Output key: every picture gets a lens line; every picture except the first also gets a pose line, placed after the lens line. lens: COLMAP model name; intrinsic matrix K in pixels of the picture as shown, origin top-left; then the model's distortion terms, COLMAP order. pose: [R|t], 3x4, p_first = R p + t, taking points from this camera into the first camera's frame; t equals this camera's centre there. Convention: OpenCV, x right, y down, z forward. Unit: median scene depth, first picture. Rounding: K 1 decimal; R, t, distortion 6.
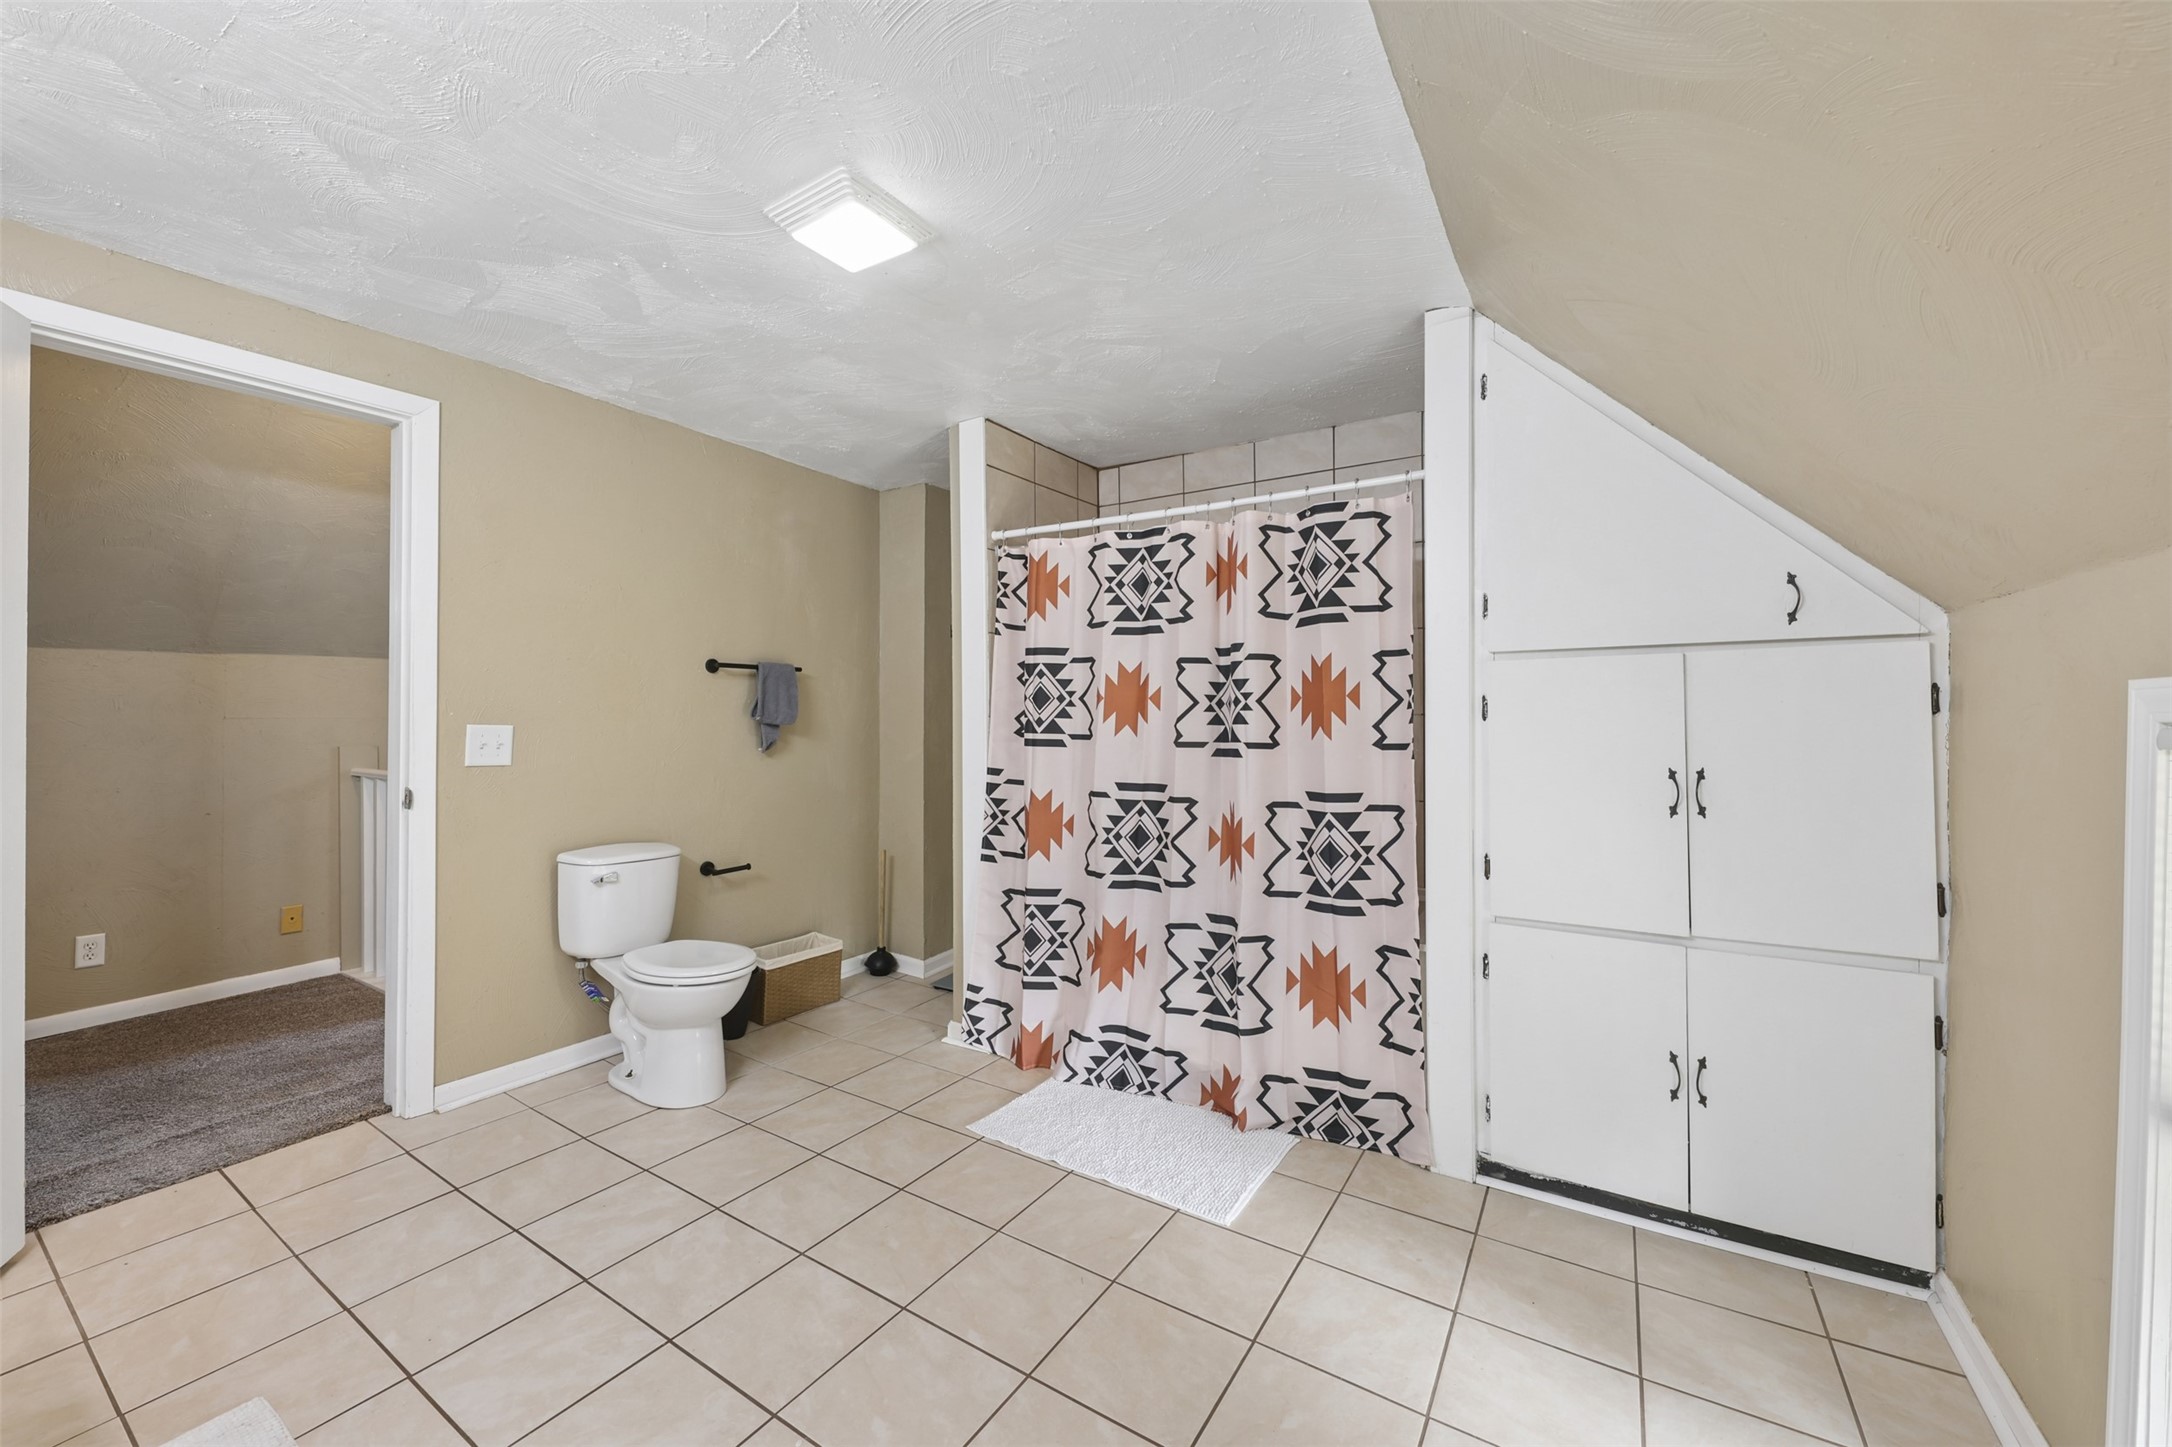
lens RADIAL K [[809.4, 0, 1082.3], [0, 809.4, 722.6], [0, 0, 1]] dist [0.001799, 0.000022]
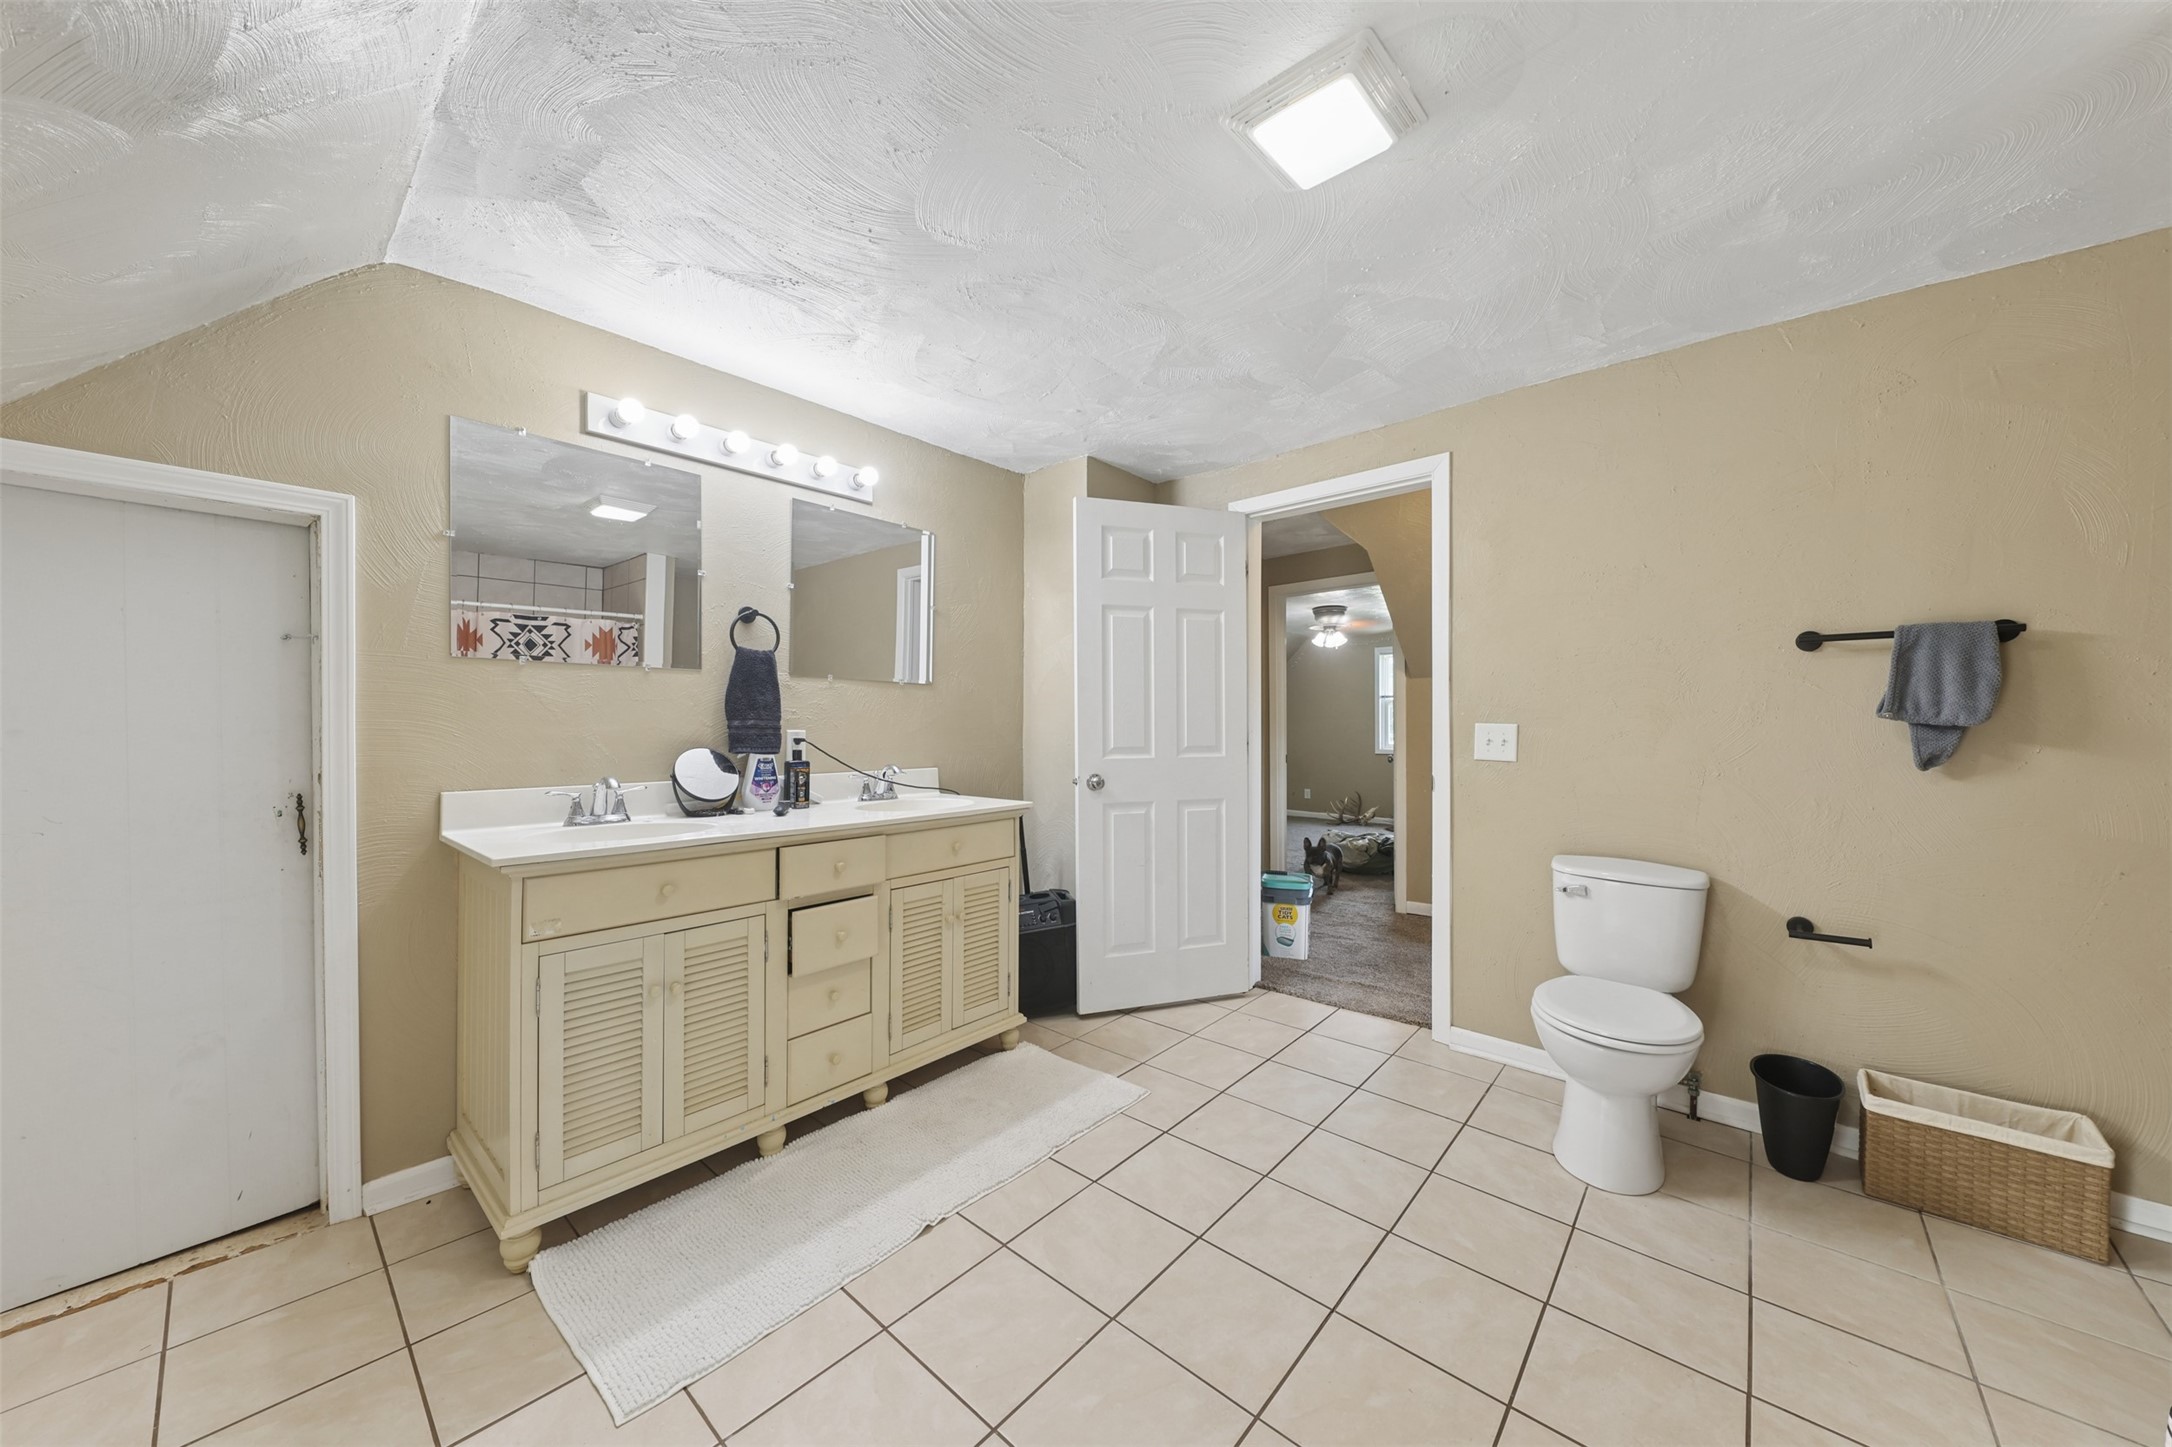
lens RADIAL K [[757.1, 0, 1079.2], [0, 757.1, 730.3], [0, 0, 1]] dist [-0.010099, -0.000419]
pose [[-0.163832, 0.007114, -0.986463, 0.381531], [-0.004109, 0.999960, 0.007894, 0.006776], [0.986480, 0.005347, -0.163796, 0.634199]]
